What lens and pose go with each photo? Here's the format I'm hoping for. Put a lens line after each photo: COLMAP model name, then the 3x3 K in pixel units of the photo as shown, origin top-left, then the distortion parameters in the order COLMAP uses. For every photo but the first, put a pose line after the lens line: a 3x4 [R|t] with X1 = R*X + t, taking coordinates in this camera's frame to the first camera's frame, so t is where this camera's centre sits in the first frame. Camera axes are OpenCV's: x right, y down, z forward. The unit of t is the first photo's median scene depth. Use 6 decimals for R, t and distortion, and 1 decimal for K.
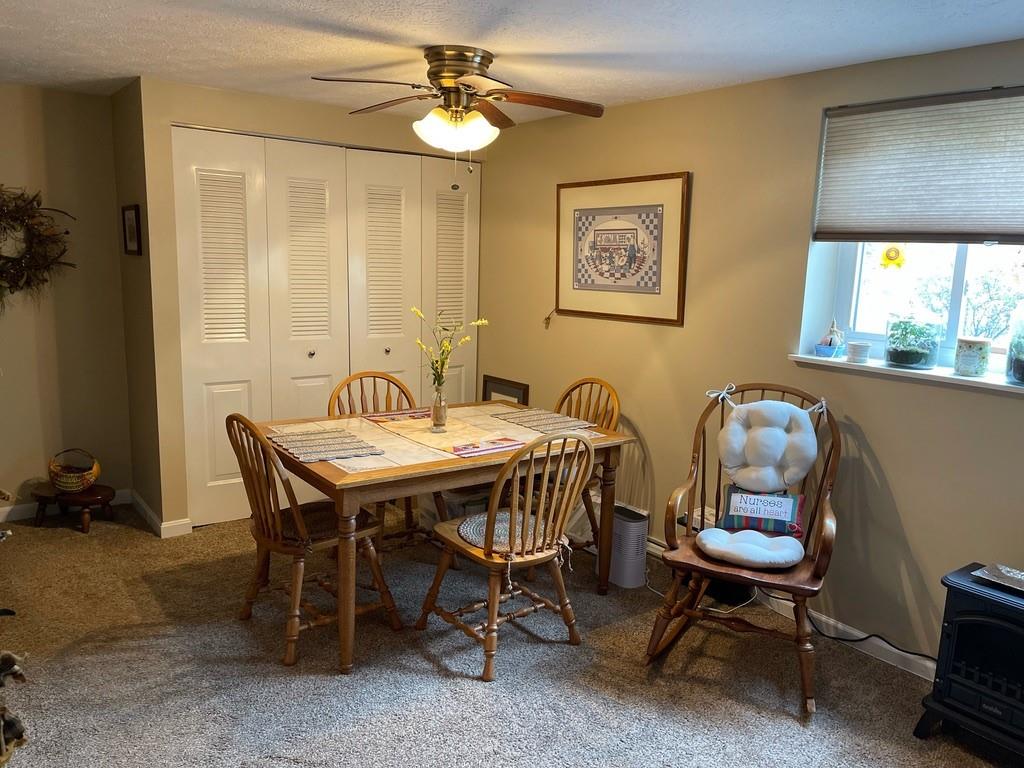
lens RADIAL K [[774.0, 0, 508.9], [0, 774.0, 388.5], [0, 0, 1]] dist [0.079908, -0.115669]
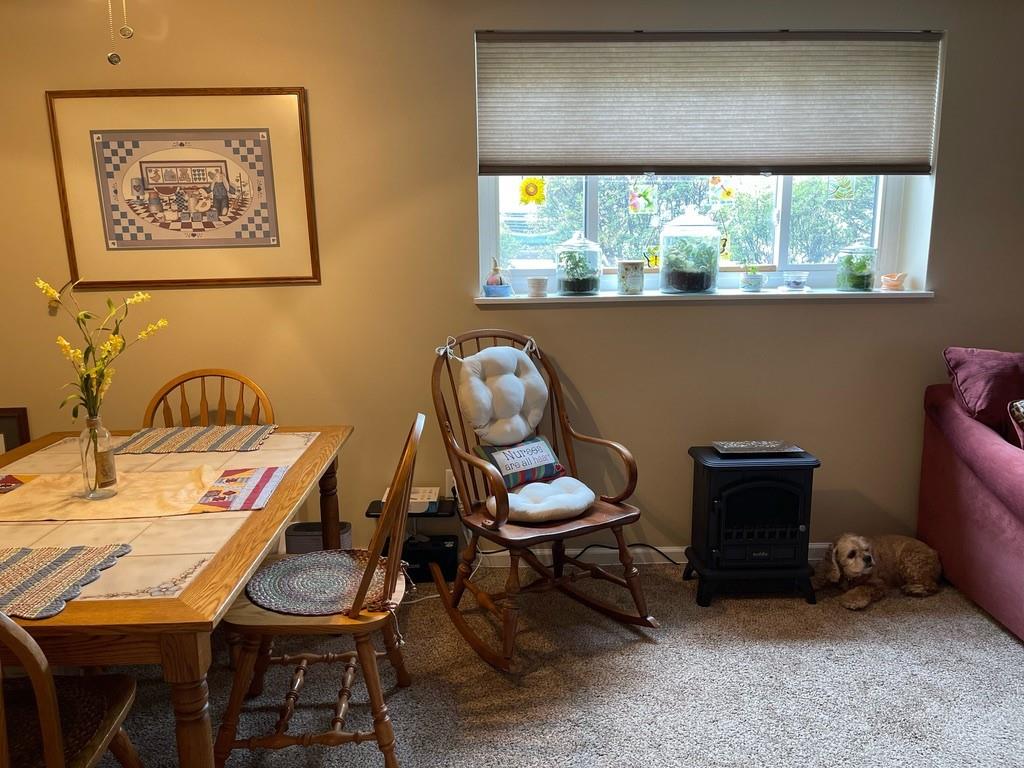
lens RADIAL K [[780.6, 0, 517.0], [0, 780.6, 387.4], [0, 0, 1]] dist [0.073093, -0.092127]
pose [[0.561021, -0.195940, 0.804278, -0.407911], [0.173045, 0.977877, 0.117526, -0.041984], [-0.809513, 0.073241, 0.582516, 0.436903]]
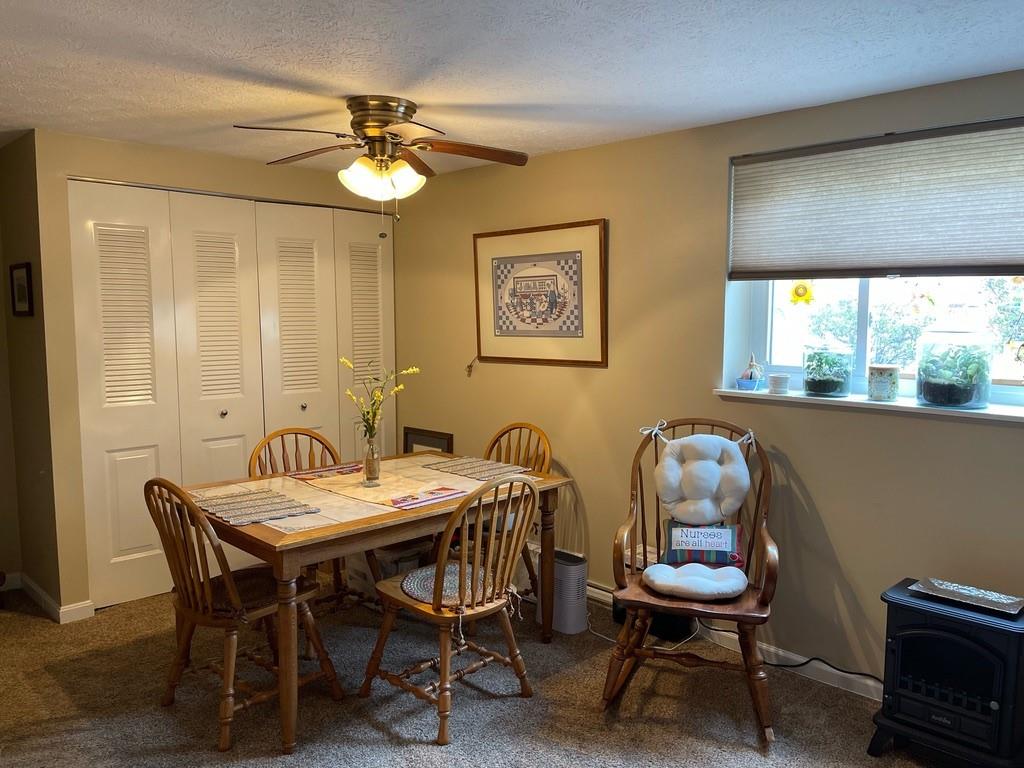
lens RADIAL K [[774.0, 0, 508.9], [0, 774.0, 388.5], [0, 0, 1]] dist [0.079908, -0.115669]
pose [[0.989797, -0.044448, 0.135373, -0.052032], [0.053785, 0.996361, -0.066114, 0.009196], [-0.131942, 0.072721, 0.988586, 0.014989]]
